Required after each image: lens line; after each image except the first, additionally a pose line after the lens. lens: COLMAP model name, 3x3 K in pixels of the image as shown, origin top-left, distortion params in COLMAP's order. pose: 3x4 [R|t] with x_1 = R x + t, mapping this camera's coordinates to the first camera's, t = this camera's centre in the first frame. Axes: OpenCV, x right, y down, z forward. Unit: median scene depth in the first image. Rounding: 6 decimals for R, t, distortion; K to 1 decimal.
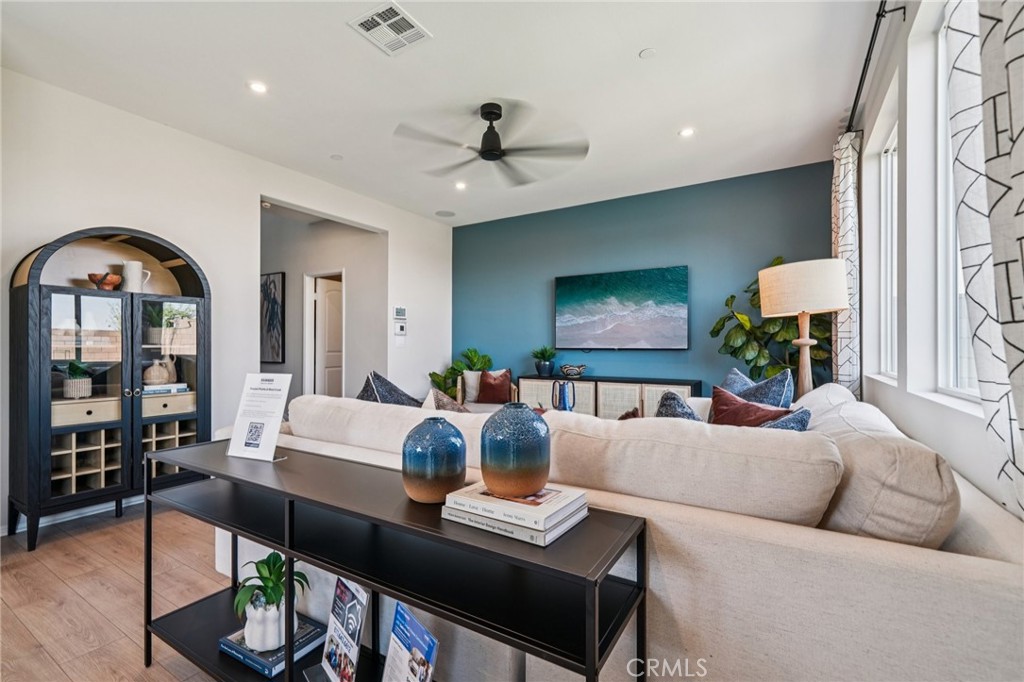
lens RADIAL K [[453.6, 0, 512.0], [0, 453.6, 341.0], [0, 0, 1]] dist [0.002702, 0.000257]
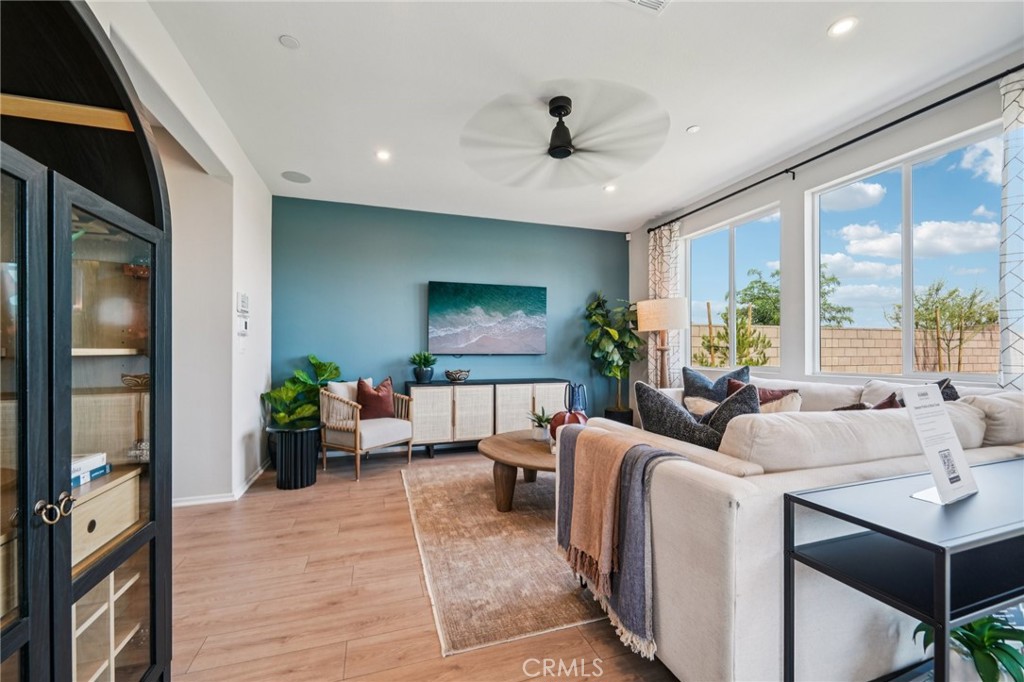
lens RADIAL K [[399.2, 0, 506.8], [0, 399.2, 353.5], [0, 0, 1]] dist [-0.001143, -0.000149]
pose [[0.646229, -0.003787, 0.763134, -0.670195], [-0.007701, 0.999904, 0.011484, 0.006765], [-0.763105, -0.013298, 0.646138, 0.466152]]
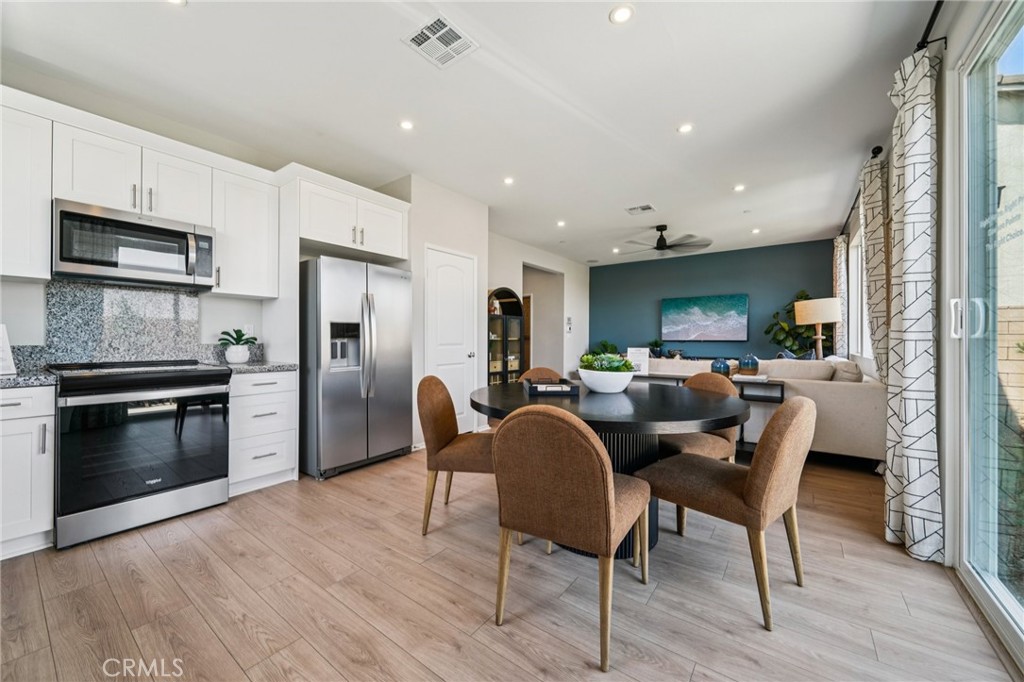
lens RADIAL K [[389.8, 0, 507.4], [0, 389.8, 334.9], [0, 0, 1]] dist [-0.001732, 0.000002]
pose [[0.996017, 0.001136, -0.089156, -0.522326], [-0.001088, 0.999999, 0.000588, -0.007143], [0.089156, -0.000489, 0.996018, -0.761963]]
